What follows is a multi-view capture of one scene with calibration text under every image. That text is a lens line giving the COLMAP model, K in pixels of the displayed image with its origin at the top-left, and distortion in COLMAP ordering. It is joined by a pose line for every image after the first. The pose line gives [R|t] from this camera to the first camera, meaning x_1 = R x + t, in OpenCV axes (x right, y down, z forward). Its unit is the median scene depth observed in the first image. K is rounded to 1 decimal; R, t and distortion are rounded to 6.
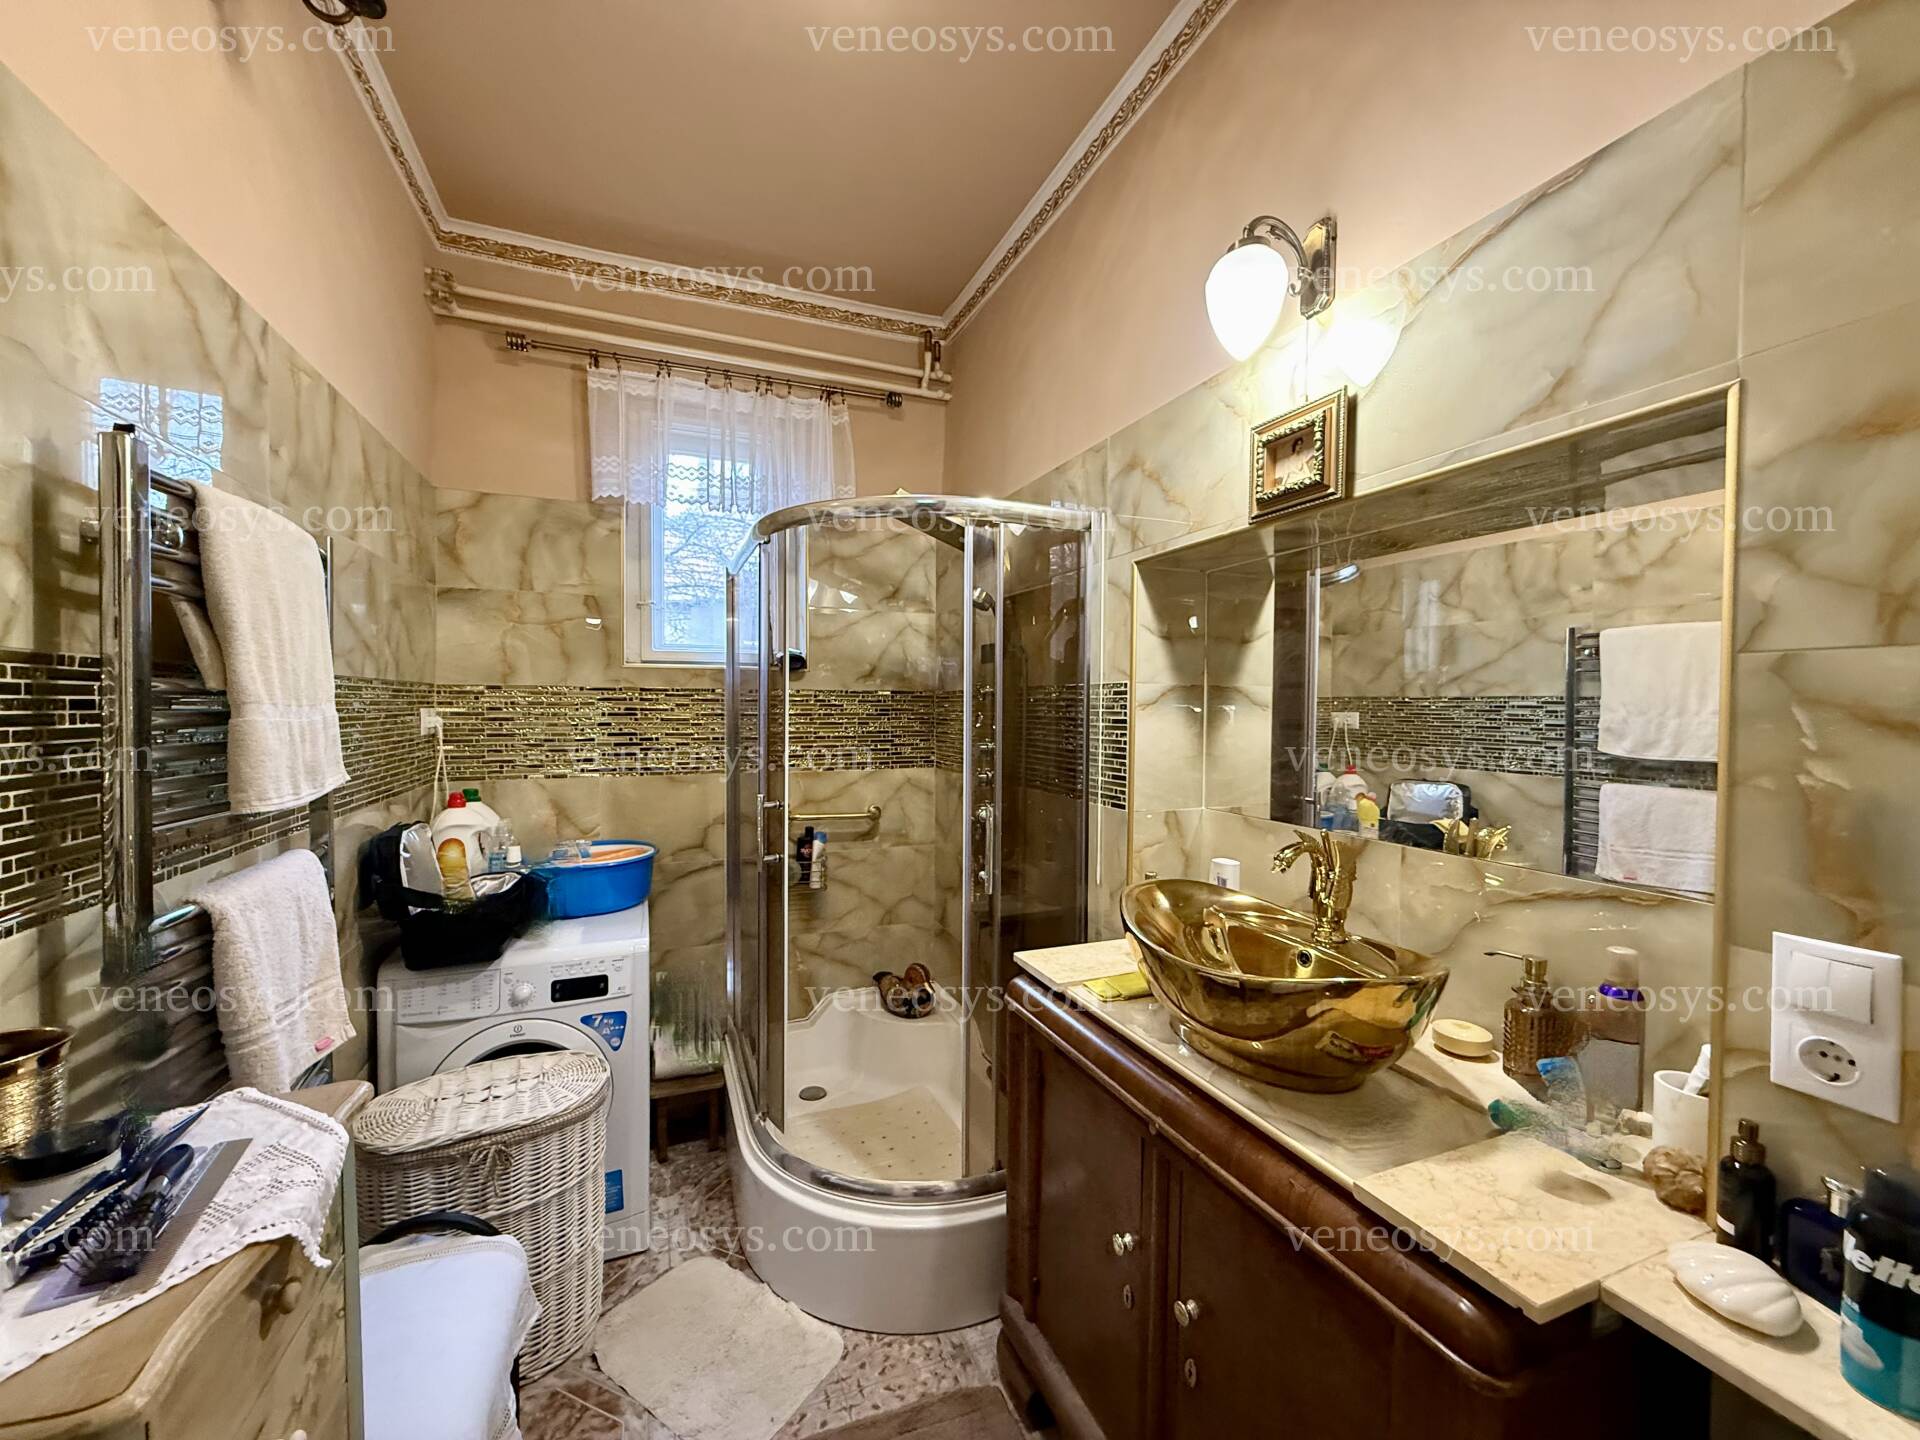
lens RADIAL K [[766.8, 0, 960.9], [0, 766.8, 718.9], [0, 0, 1]] dist [0.005693, -0.000934]
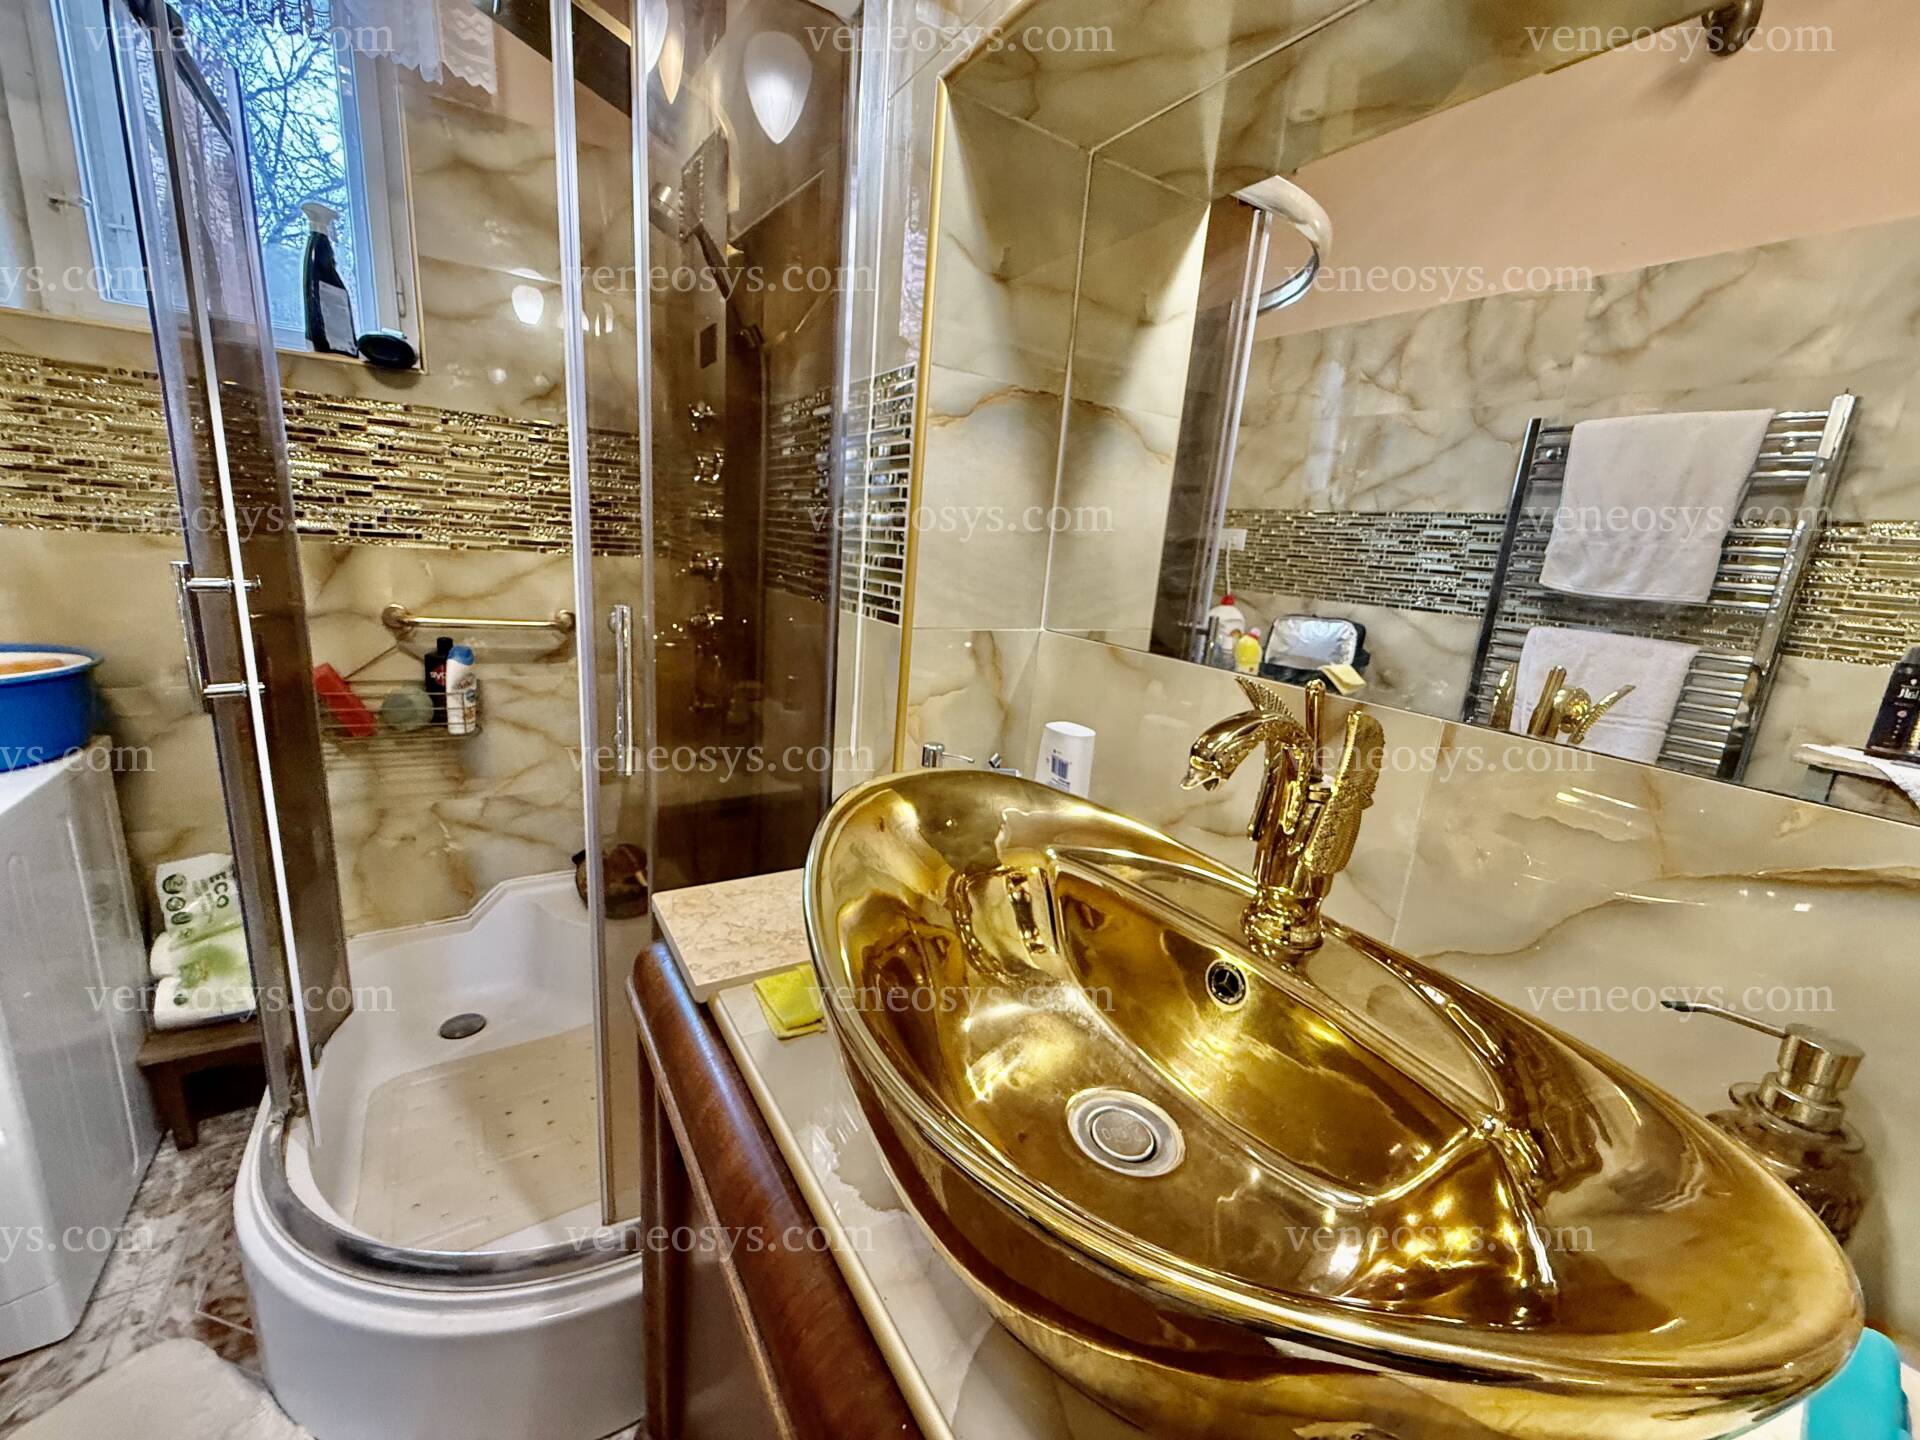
lens RADIAL K [[766.8, 0, 971.0], [0, 766.8, 727.7], [0, 0, 1]] dist [0.005693, -0.000934]
pose [[0.980083, 0.021547, 0.197418, 0.110828], [-0.066584, 0.972208, 0.224451, 0.045324], [-0.187095, -0.233126, 0.954279, 0.324847]]
